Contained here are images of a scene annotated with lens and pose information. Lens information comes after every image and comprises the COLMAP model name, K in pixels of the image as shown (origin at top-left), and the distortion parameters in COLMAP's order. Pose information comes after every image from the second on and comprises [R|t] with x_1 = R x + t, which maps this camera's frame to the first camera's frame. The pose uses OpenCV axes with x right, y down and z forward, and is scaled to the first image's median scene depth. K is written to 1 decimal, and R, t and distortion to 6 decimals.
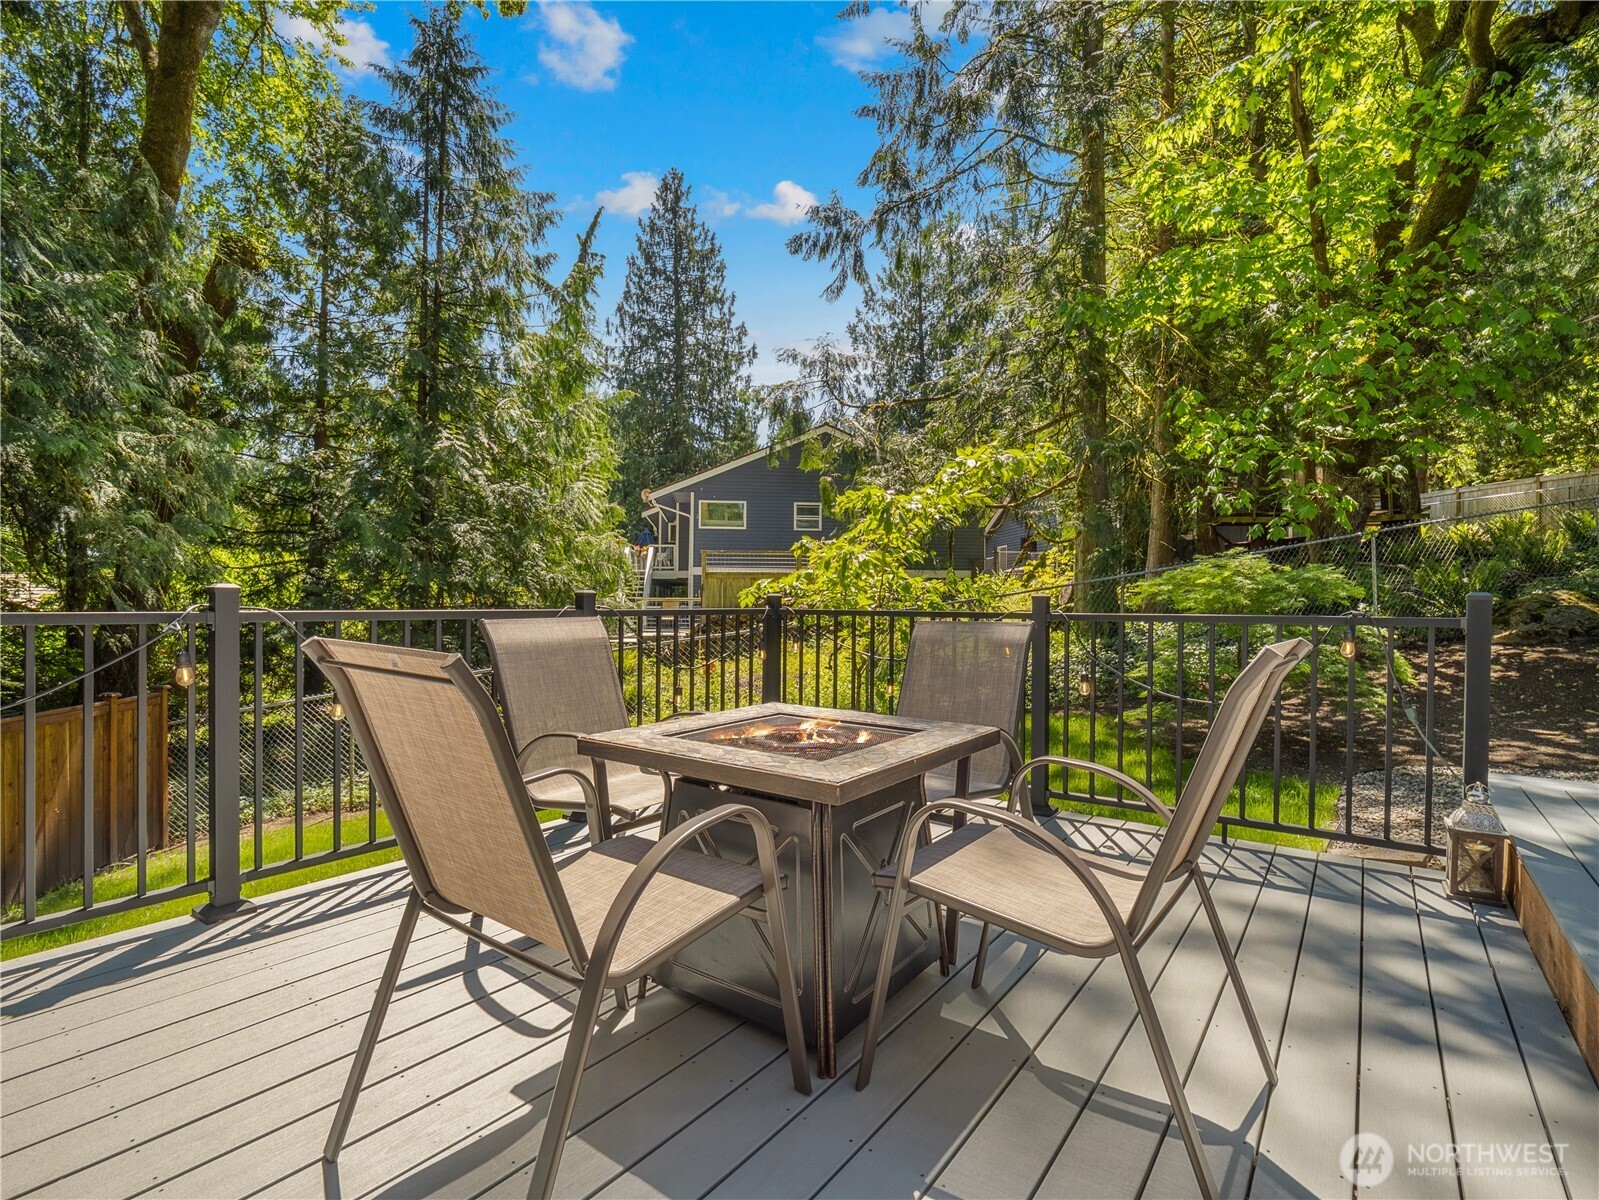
lens RADIAL K [[752.8, 0, 814.0], [0, 752.8, 598.1], [0, 0, 1]] dist [-0.019605, 0.000959]
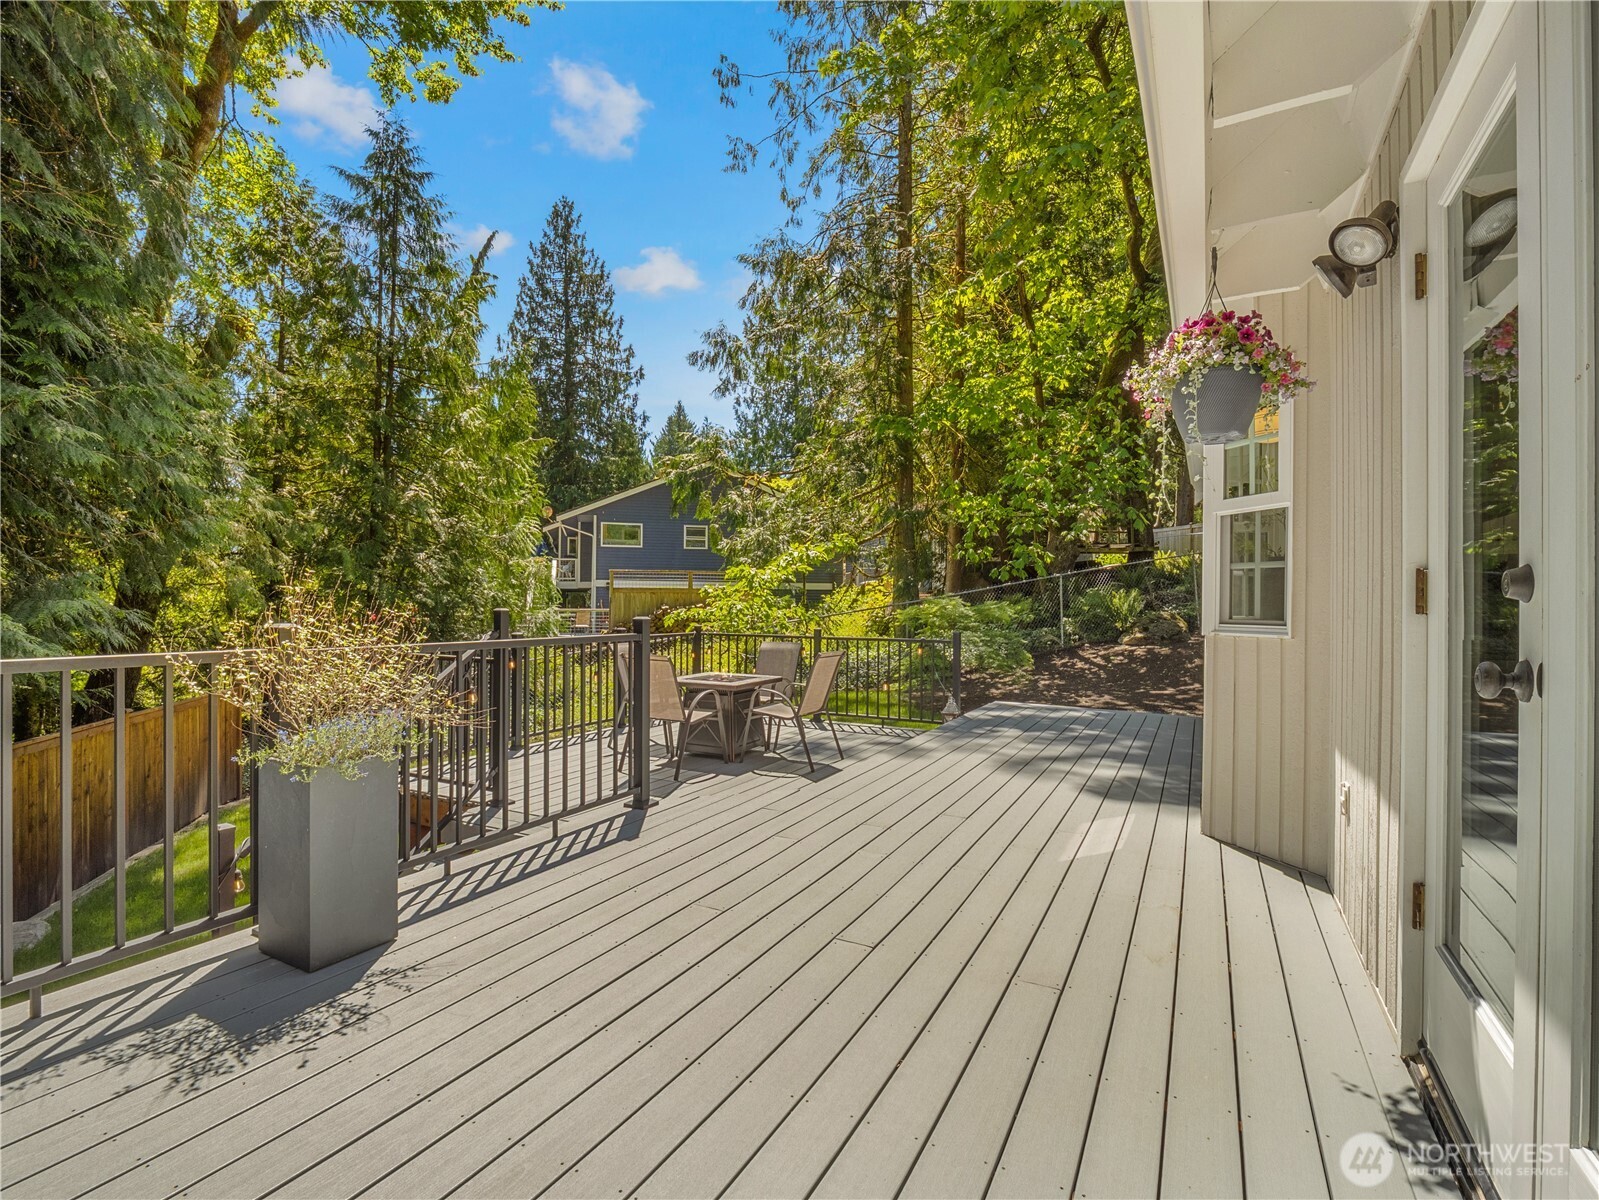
lens RADIAL K [[752.8, 0, 804.5], [0, 752.8, 607.2], [0, 0, 1]] dist [-0.019605, 0.000959]
pose [[0.989302, -0.000741, 0.145879, -0.005942], [-0.001241, 0.999908, 0.013494, -0.008016], [-0.145876, -0.013531, 0.989210, -0.104446]]
